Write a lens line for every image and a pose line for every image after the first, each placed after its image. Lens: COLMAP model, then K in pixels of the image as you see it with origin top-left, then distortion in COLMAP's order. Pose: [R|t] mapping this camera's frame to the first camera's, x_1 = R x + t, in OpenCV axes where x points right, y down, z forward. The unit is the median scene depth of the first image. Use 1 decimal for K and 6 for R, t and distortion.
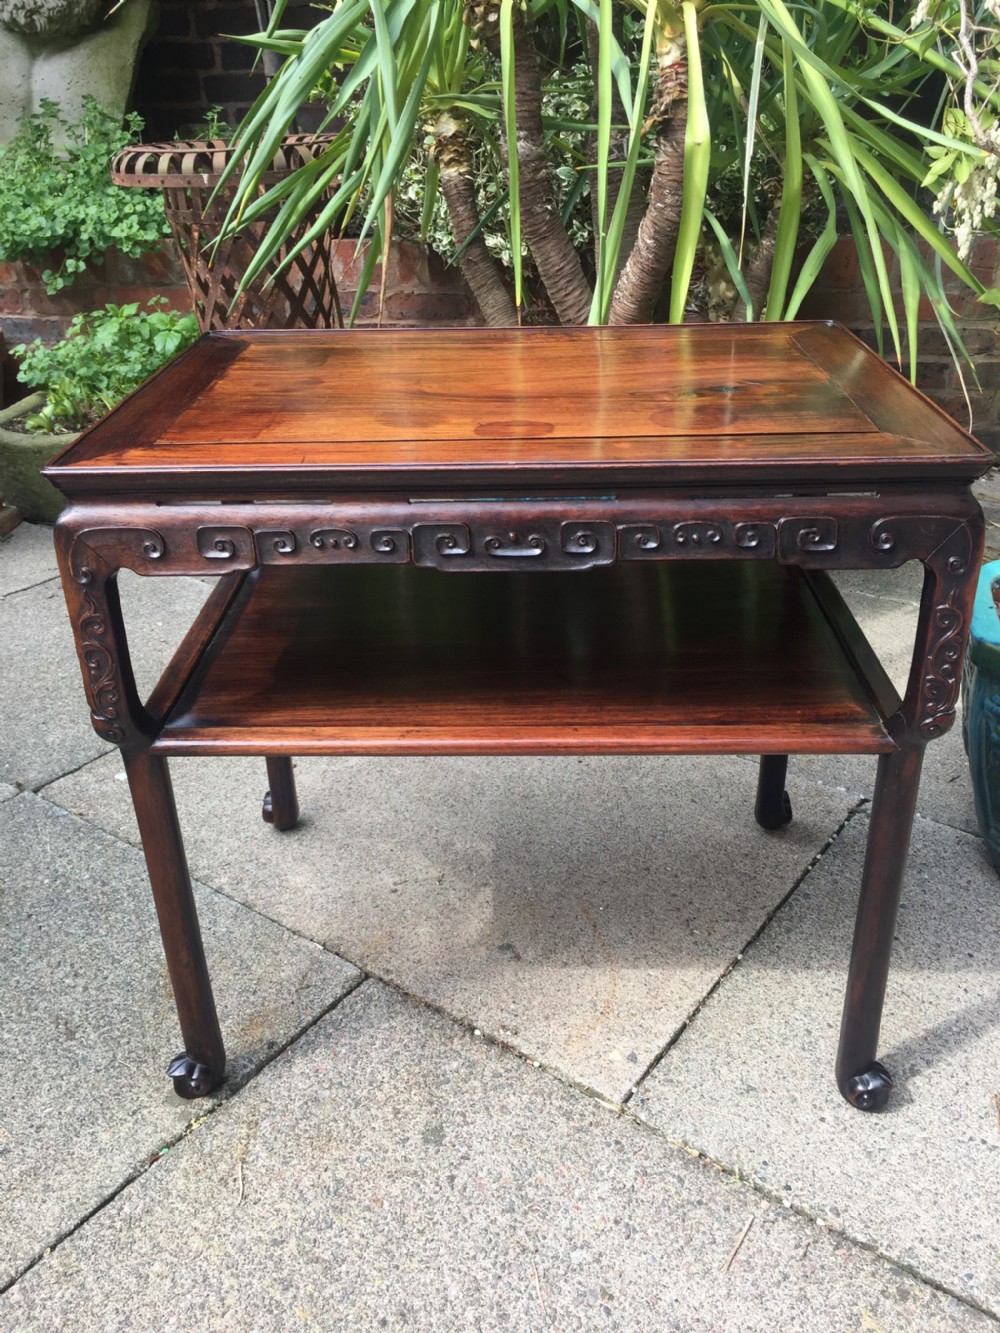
lens RADIAL K [[1140.3, 0, 498.1], [0, 1140.3, 668.9], [0, 0, 1]] dist [0.077474, -0.115858]
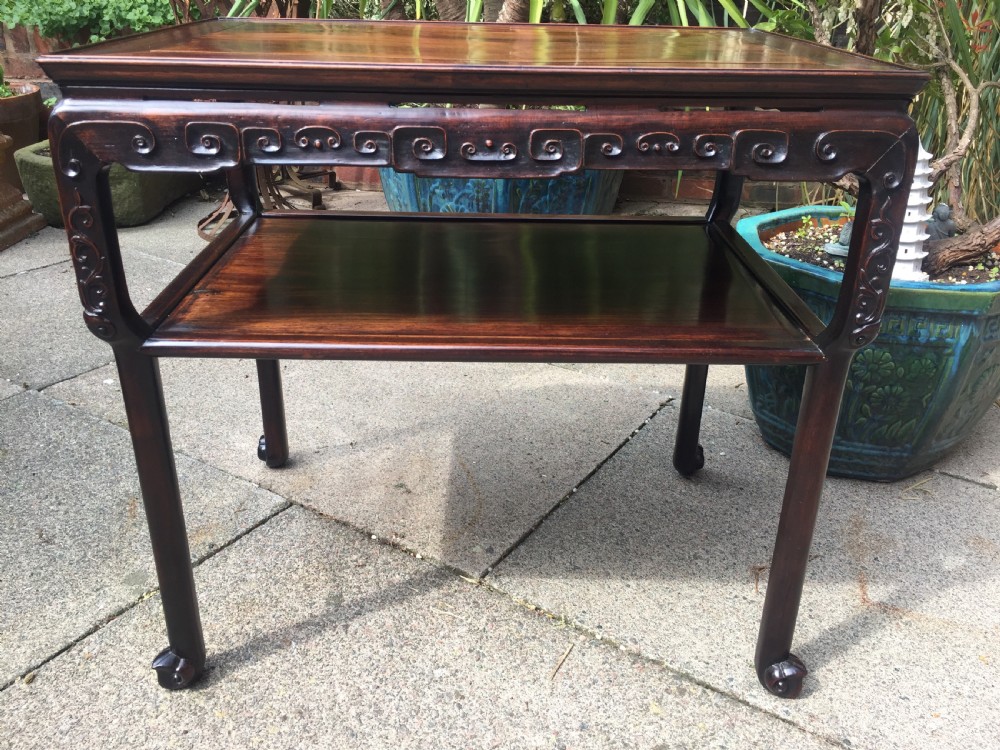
lens RADIAL K [[855.5, 0, 497.8], [0, 855.5, 368.8], [0, 0, 1]] dist [0.077474, -0.115858]
pose [[0.997010, 0.014149, 0.075966, 0.046630], [-0.010060, 0.998493, -0.053941, 0.179899], [-0.076615, 0.053015, 0.995650, 0.001341]]
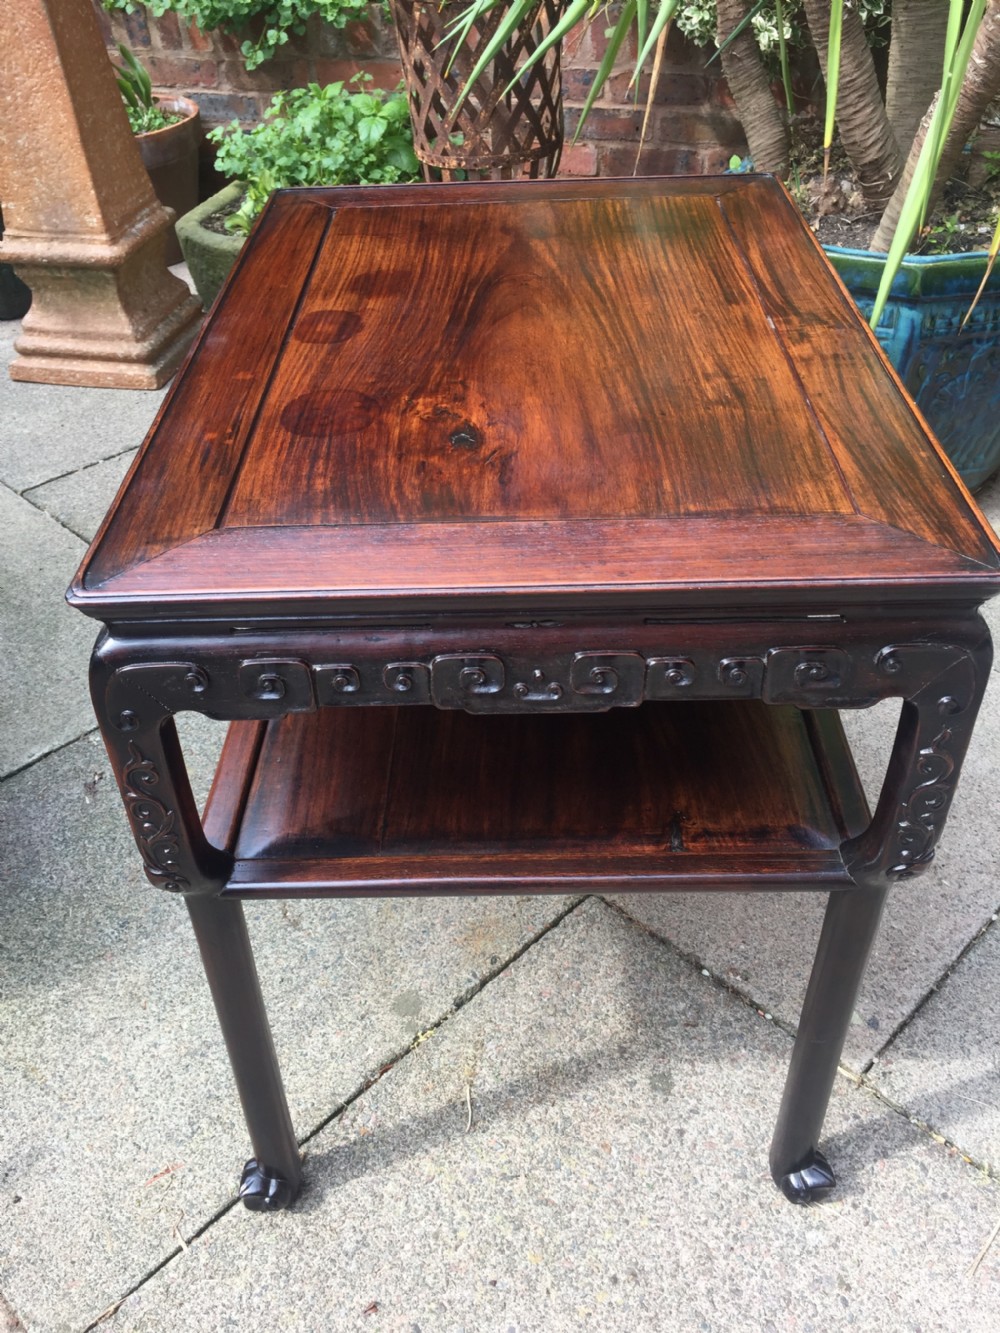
lens RADIAL K [[1140.3, 0, 499.8], [0, 1140.3, 674.2], [0, 0, 1]] dist [0.077474, -0.115858]
pose [[0.989343, 0.081344, -0.120765, -0.094648], [-0.056247, 0.978523, 0.198315, -0.111617], [0.134303, -0.189408, 0.972670, 0.088694]]
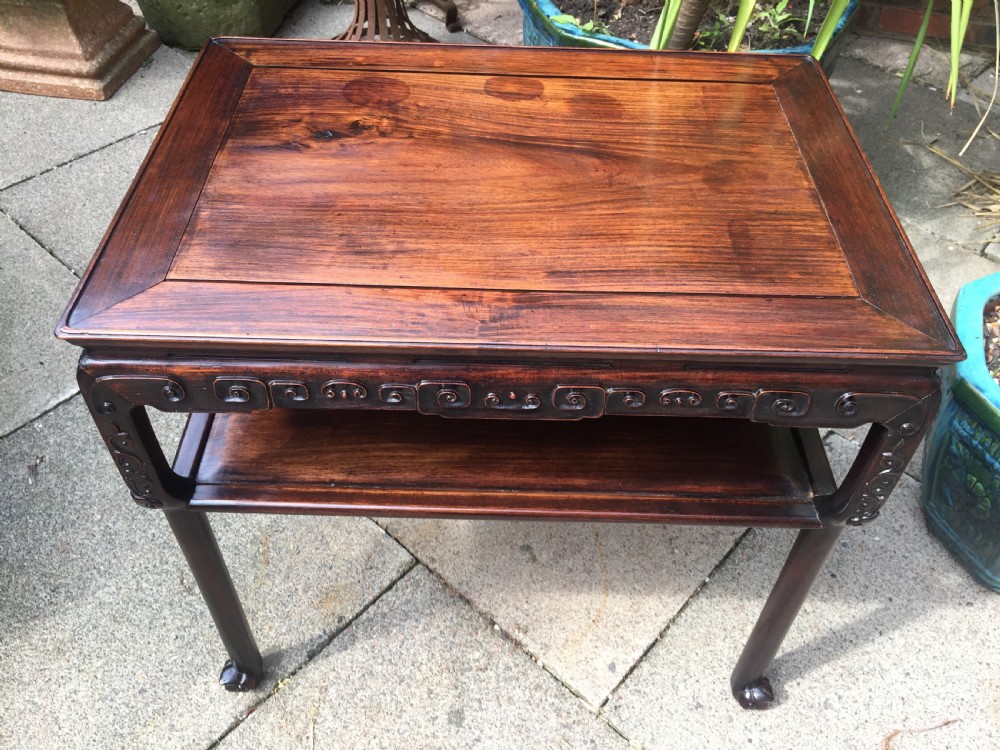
lens RADIAL K [[855.5, 0, 499.7], [0, 855.5, 374.8], [0, 0, 1]] dist [0.077474, -0.115858]
pose [[0.994335, 0.101787, -0.030629, -0.014121], [-0.086840, 0.944055, 0.318149, -0.272479], [0.061298, -0.313687, 0.947546, 0.163655]]
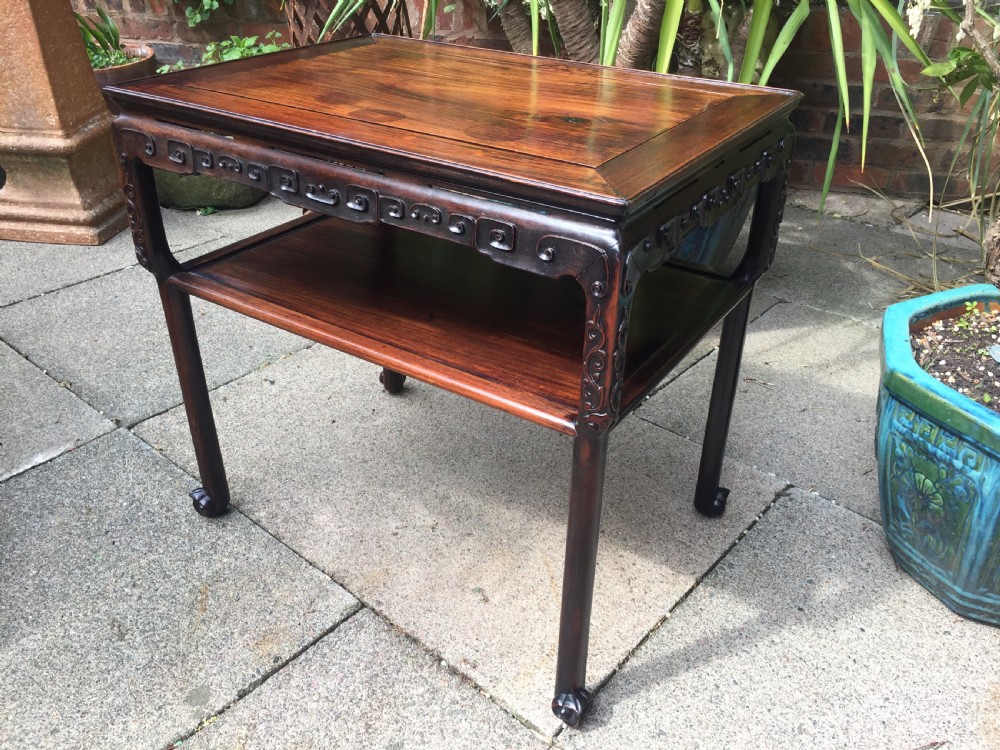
lens RADIAL K [[855.5, 0, 498.6], [0, 855.5, 372.2], [0, 0, 1]] dist [0.077474, -0.115858]
pose [[0.996352, 0.067042, -0.052803, 0.069196], [-0.064002, 0.996303, 0.057298, -0.049151], [0.056450, -0.053710, 0.996960, 0.106771]]
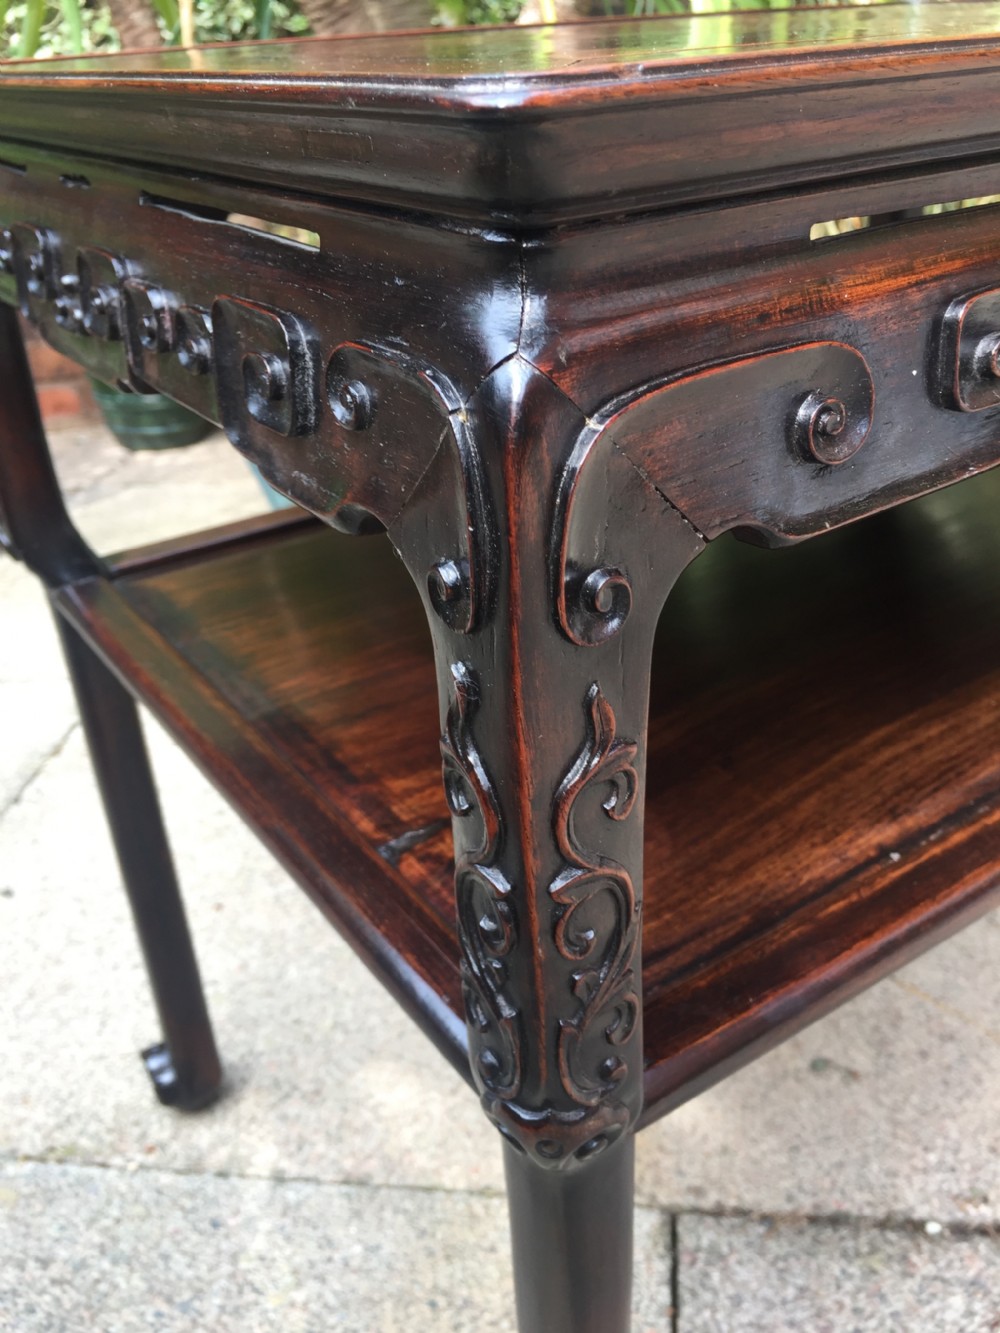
lens RADIAL K [[1184.8, 0, 498.0], [0, 1184.8, 665.3], [0, 0, 1]] dist [0.009045, -0.037521]
pose [[0.873131, -0.261842, 0.411195, -0.383982], [0.261877, 0.963393, 0.057403, -0.045109], [-0.411173, 0.057562, 0.909738, 0.546246]]
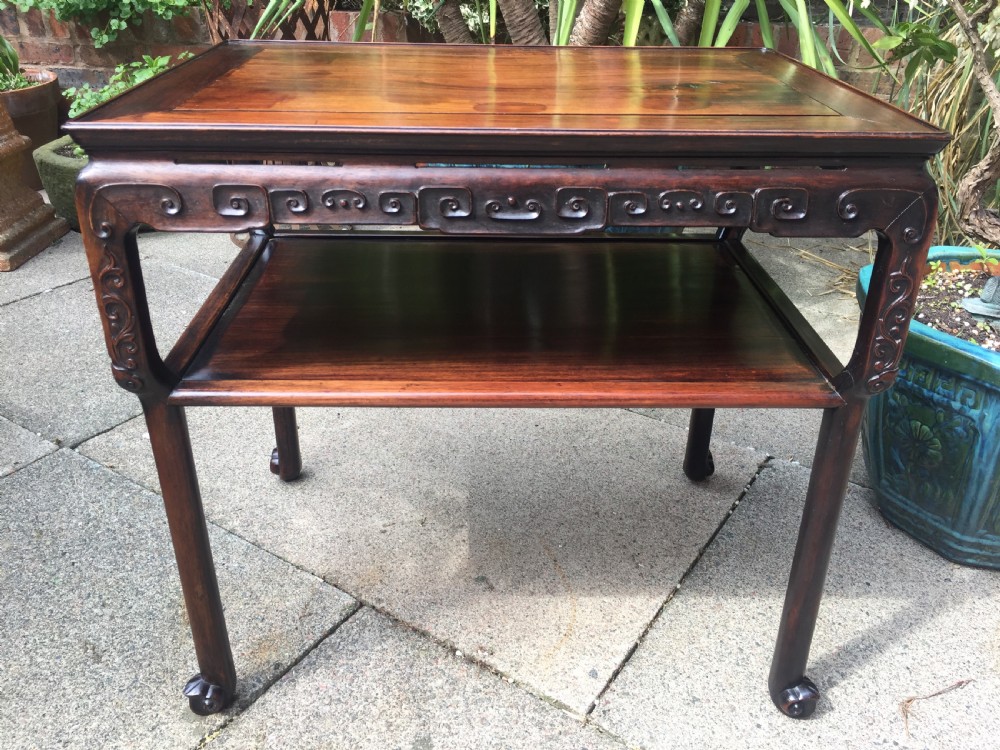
lens RADIAL K [[855.5, 0, 498.8], [0, 855.5, 370.6], [0, 0, 1]] dist [0.077474, -0.115858]
pose [[0.998150, 0.010042, 0.059970, -0.033232], [-0.010162, 0.999947, 0.001698, 0.031173], [-0.059949, -0.002304, 0.998199, 0.135271]]
